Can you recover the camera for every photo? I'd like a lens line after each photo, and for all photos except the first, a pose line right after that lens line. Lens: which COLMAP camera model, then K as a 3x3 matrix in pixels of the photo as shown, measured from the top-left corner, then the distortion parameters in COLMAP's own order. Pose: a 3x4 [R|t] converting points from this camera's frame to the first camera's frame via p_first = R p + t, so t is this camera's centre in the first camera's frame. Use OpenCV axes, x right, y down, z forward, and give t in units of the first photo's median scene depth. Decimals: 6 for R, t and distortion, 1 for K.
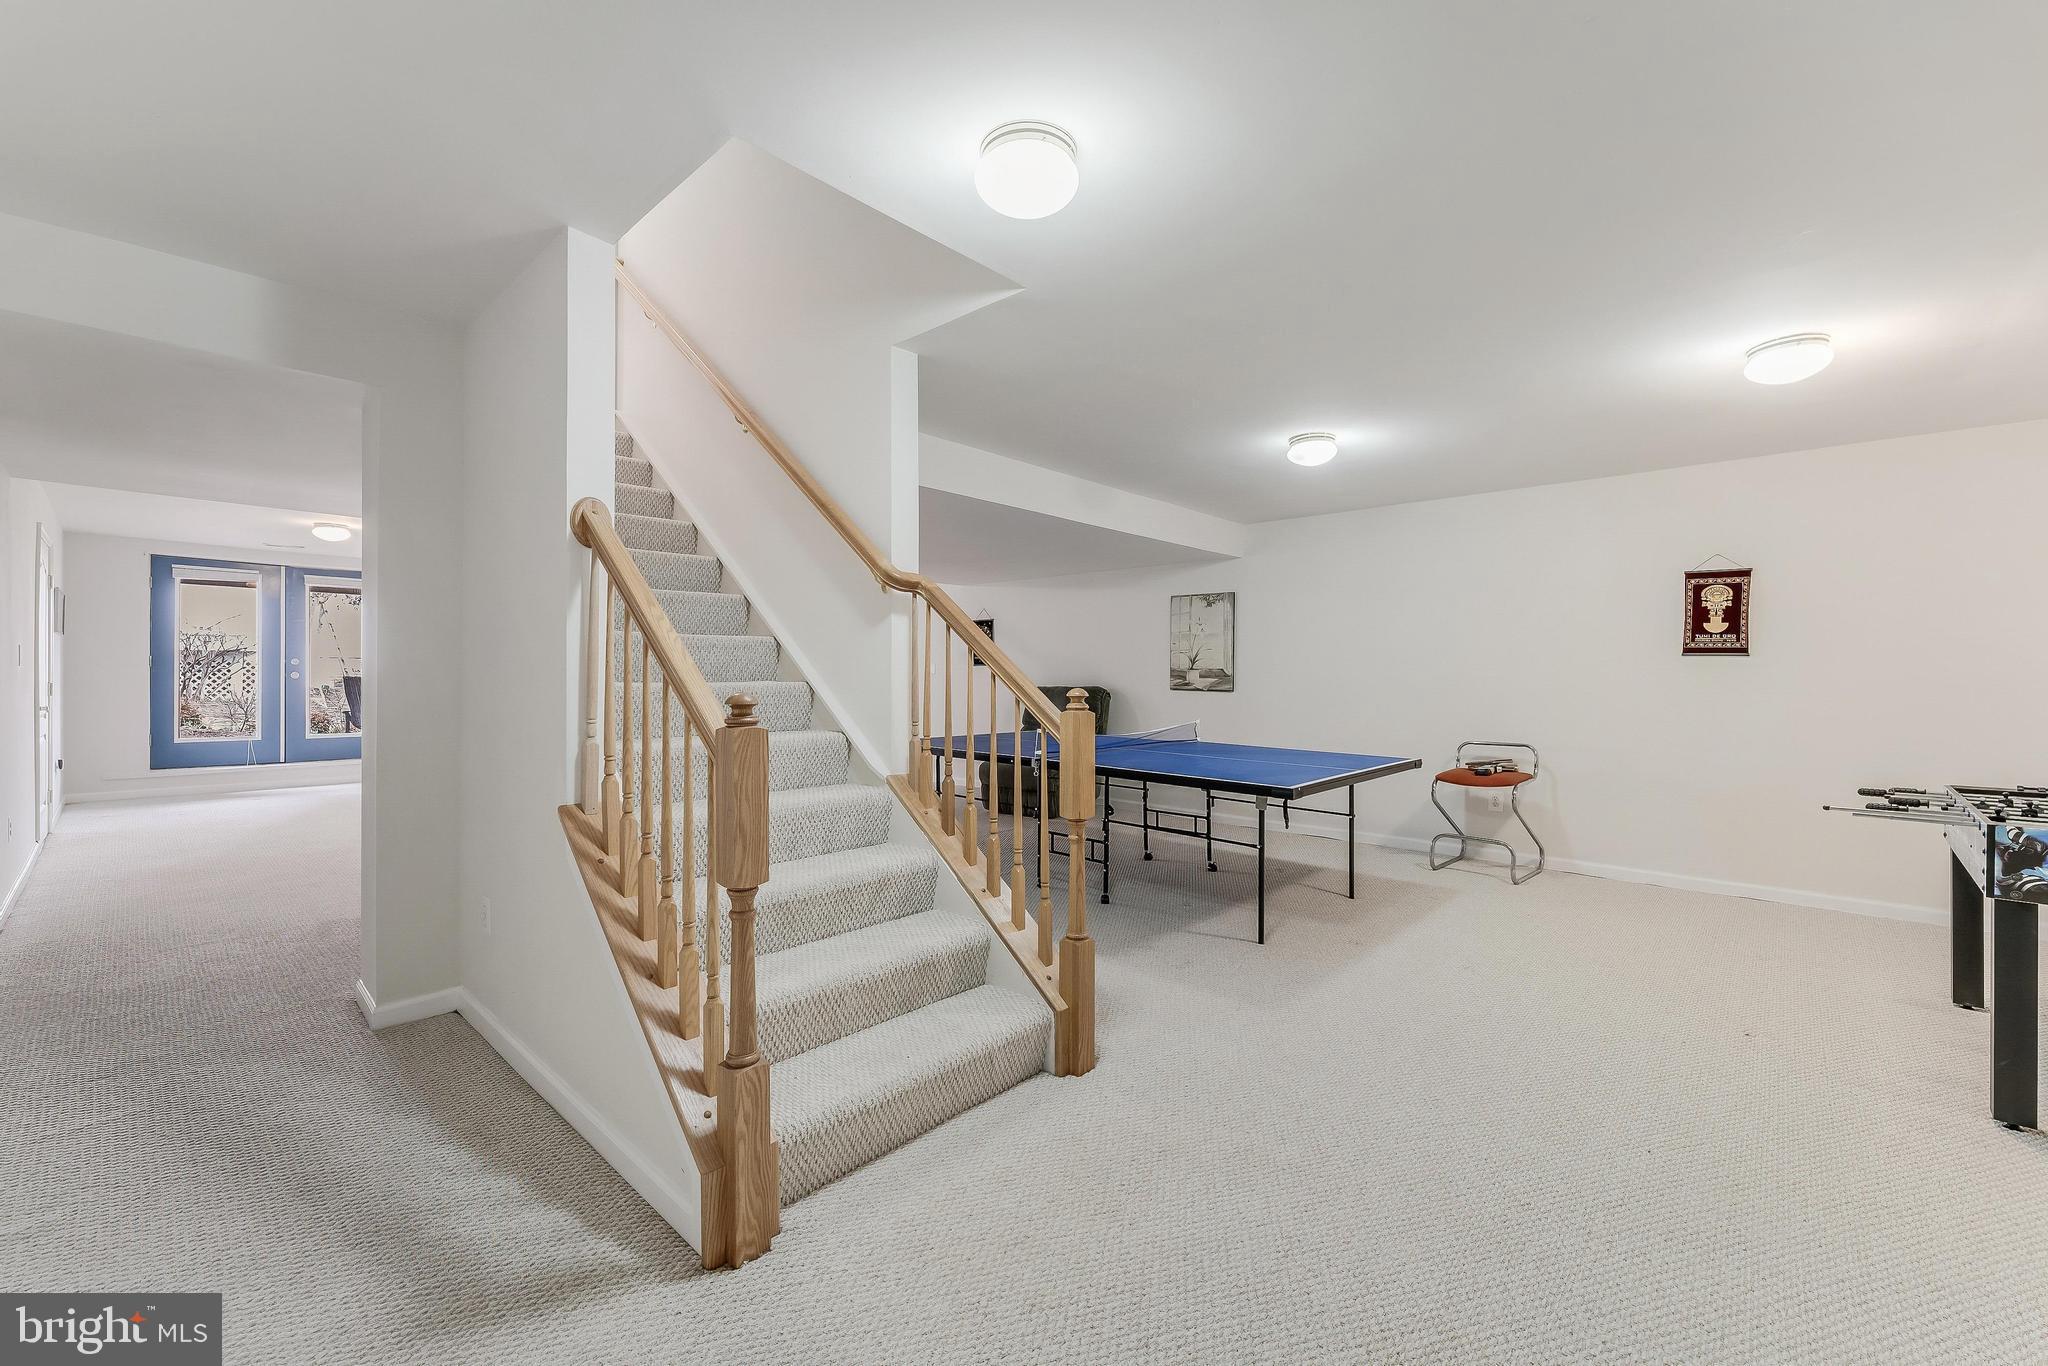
lens RADIAL K [[825.3, 0, 1028.4], [0, 825.3, 670.8], [0, 0, 1]] dist [0.000365, -0.000150]
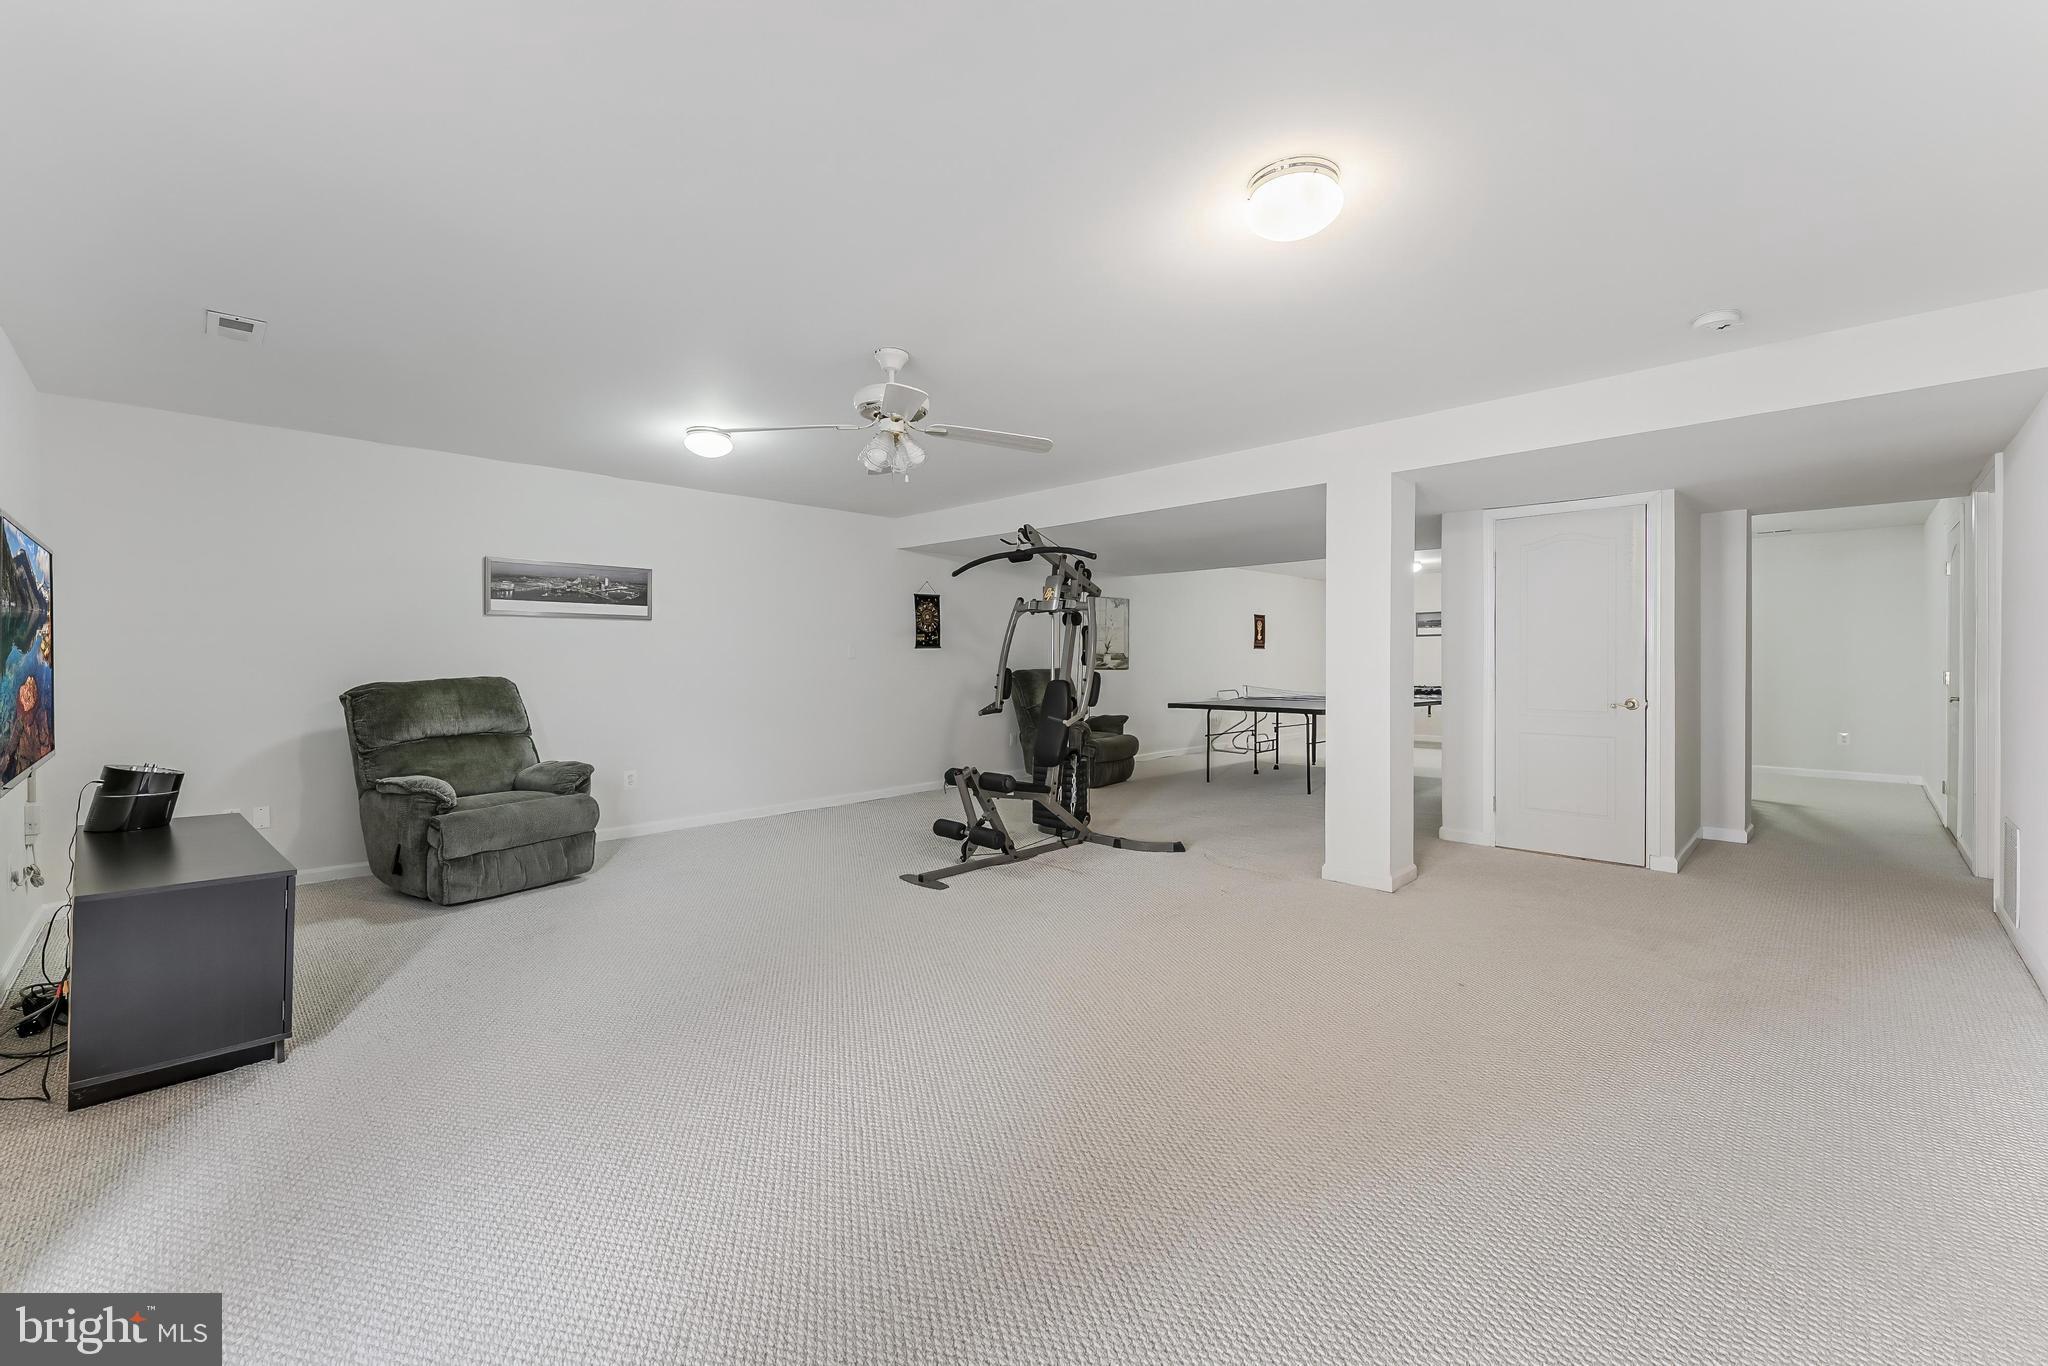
lens RADIAL K [[825.3, 0, 1028.4], [0, 825.3, 670.8], [0, 0, 1]] dist [0.000365, -0.000150]
pose [[0.024264, -0.016876, 0.999563, -1.164849], [0.000073, 0.999858, 0.016879, 0.003972], [-0.999706, -0.000337, 0.024262, 1.121959]]
